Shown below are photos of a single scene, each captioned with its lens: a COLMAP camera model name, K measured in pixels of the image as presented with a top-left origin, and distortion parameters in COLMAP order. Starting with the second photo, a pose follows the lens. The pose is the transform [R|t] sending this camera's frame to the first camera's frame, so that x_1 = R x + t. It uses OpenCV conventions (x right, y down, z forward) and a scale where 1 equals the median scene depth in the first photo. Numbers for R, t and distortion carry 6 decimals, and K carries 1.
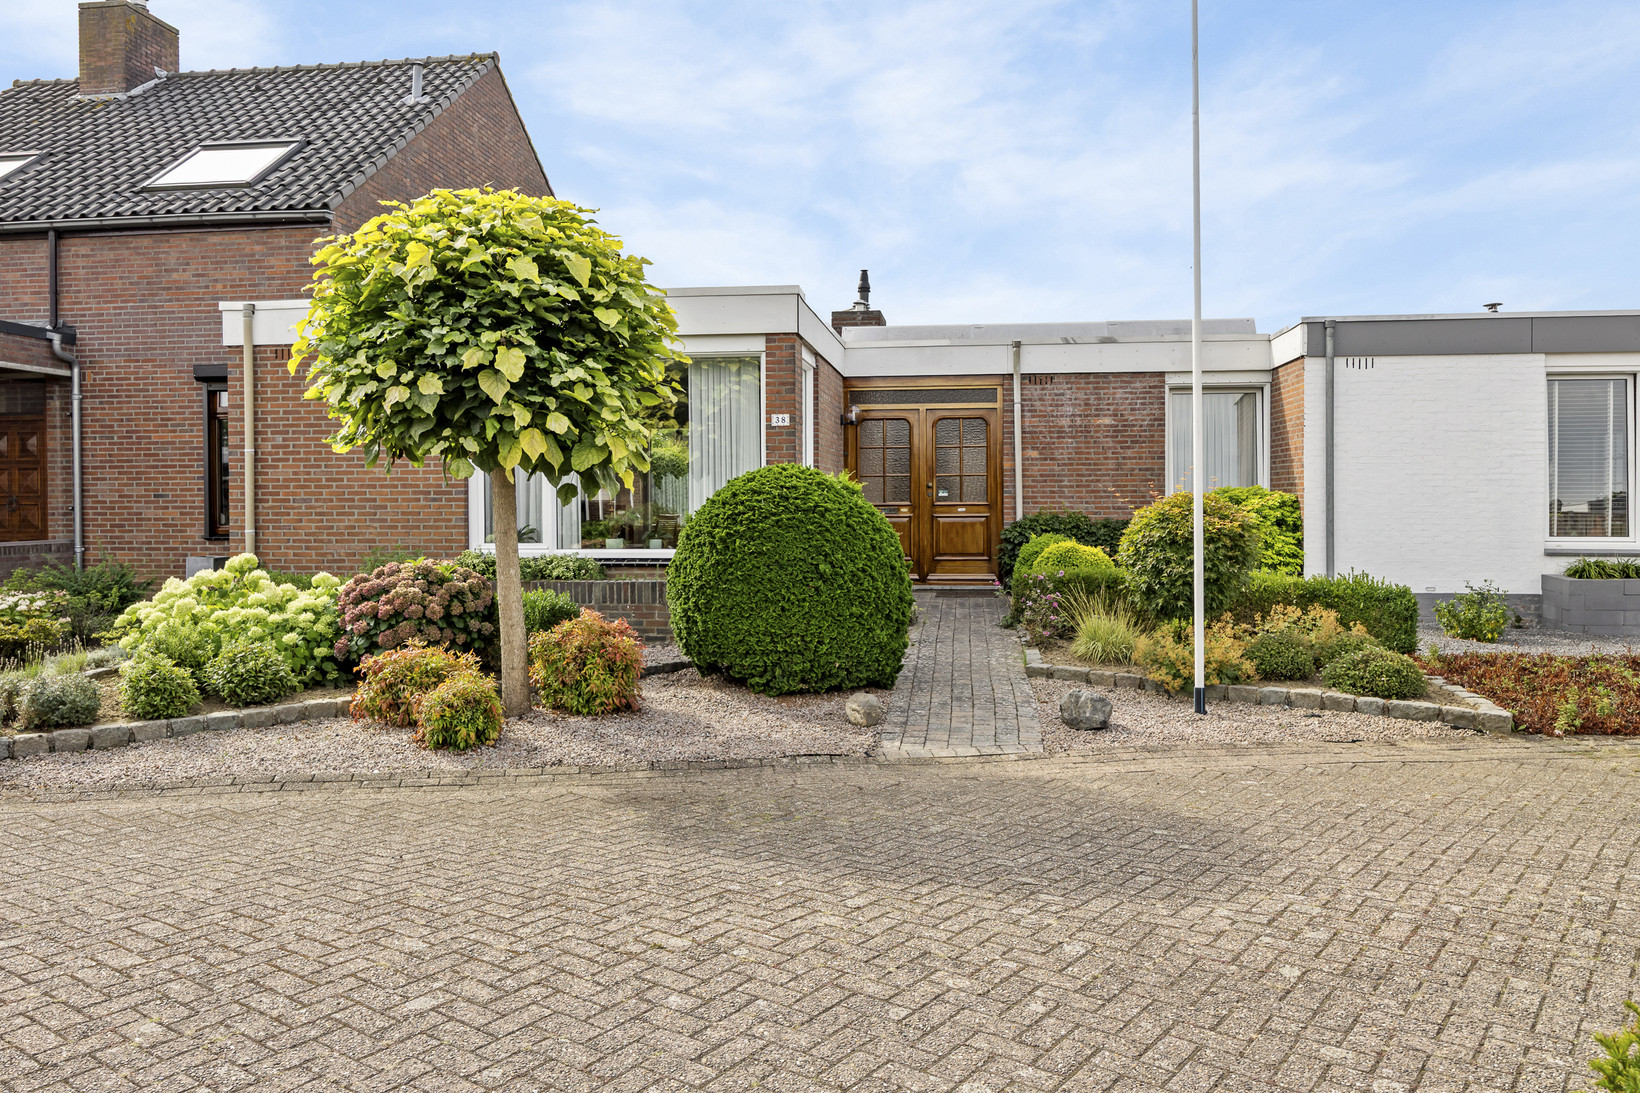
lens RADIAL K [[1229.9, 0, 820.7], [0, 1229.9, 542.2], [0, 0, 1]] dist [-0.004289, -0.001900]
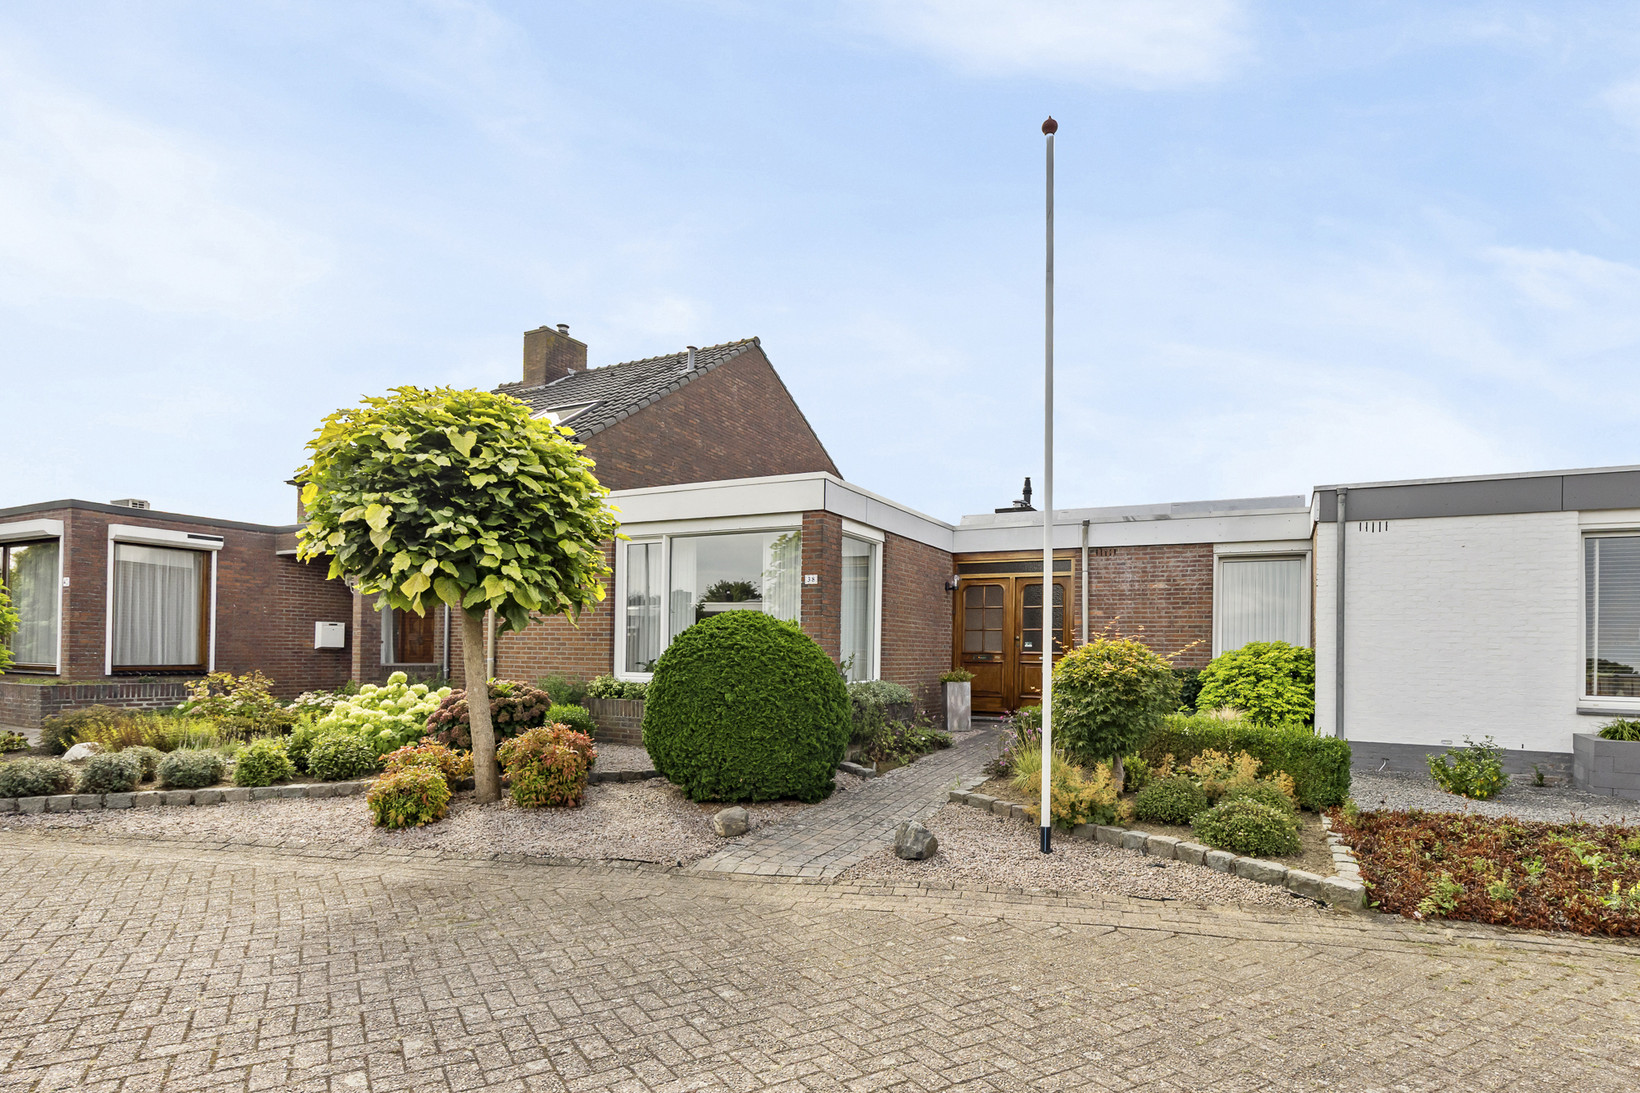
lens RADIAL K [[808.9, 0, 892.7], [0, 808.9, 661.6], [0, 0, 1]] dist [-0.003561, 0.000333]
pose [[0.952336, 0.023390, -0.304154, 0.257082], [-0.031583, 0.999258, -0.022045, -0.000060], [0.303413, 0.030600, 0.952368, 0.207897]]
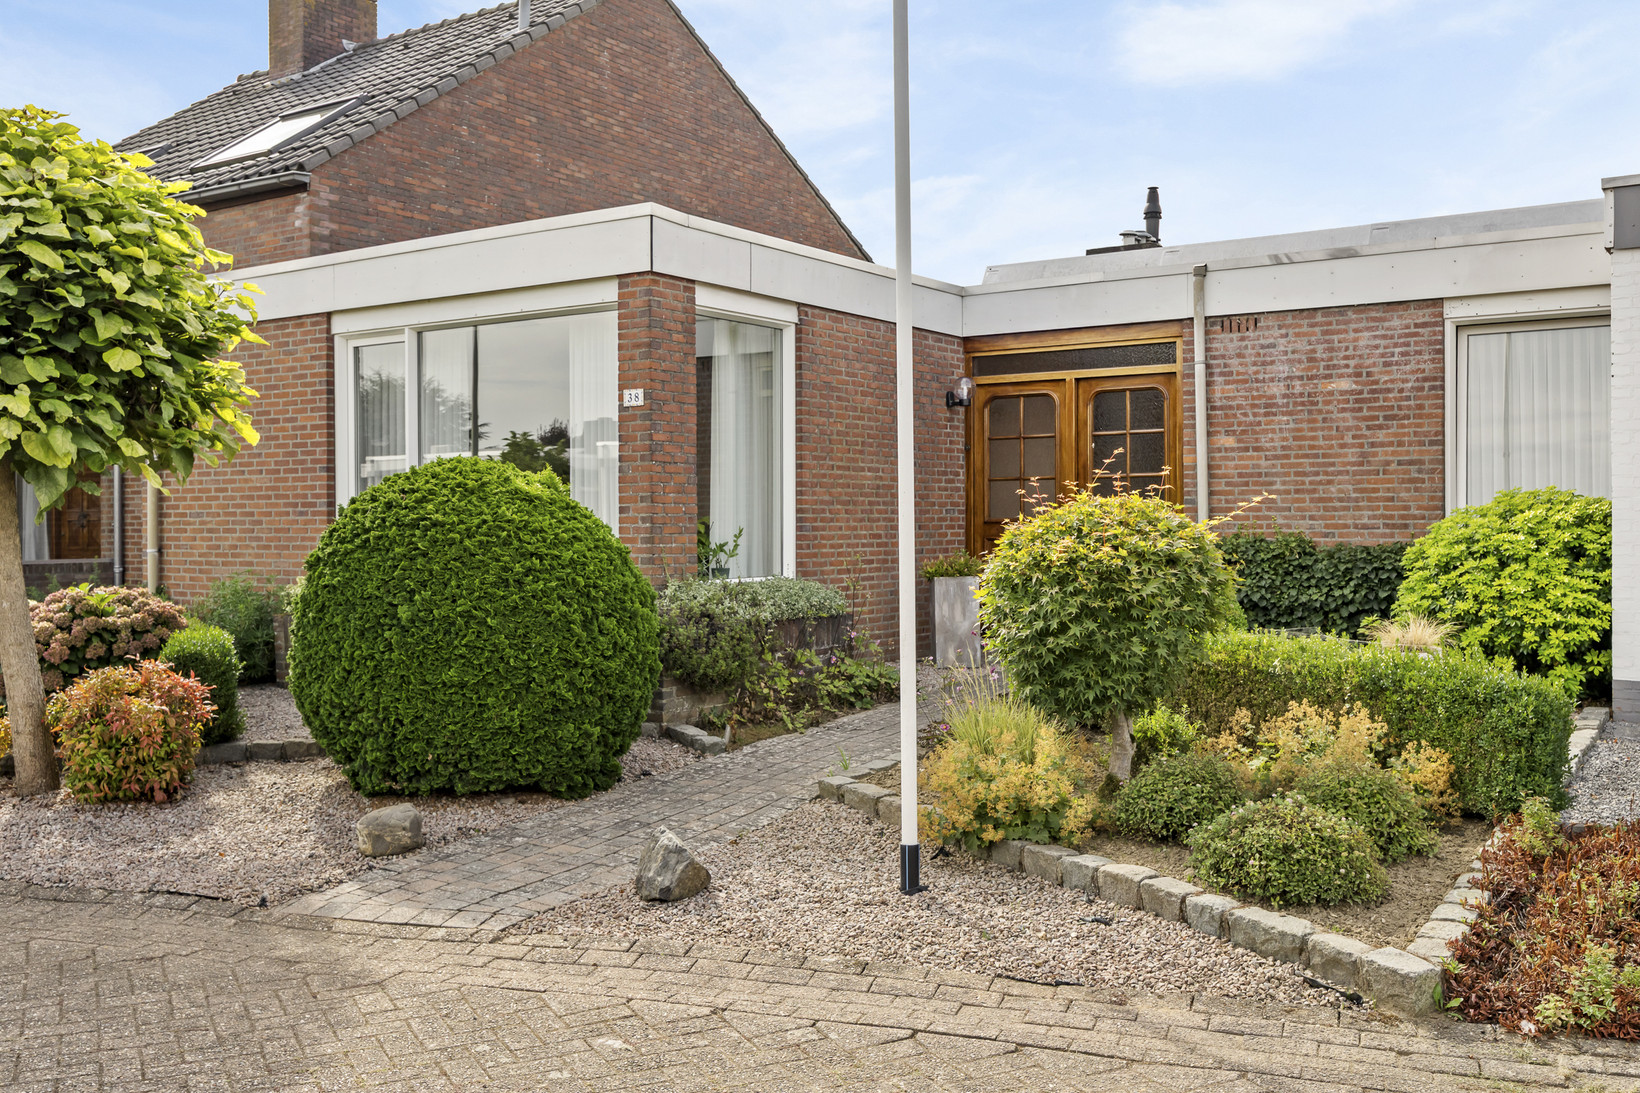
lens RADIAL K [[1490.6, 0, 816.9], [0, 1490.6, 550.0], [0, 0, 1]] dist [-0.000038, 0.000000]
pose [[0.895079, 0.008301, -0.445830, 0.376397], [-0.015160, 0.999815, -0.011822, -0.003817], [0.445650, 0.017341, 0.895039, 0.249280]]
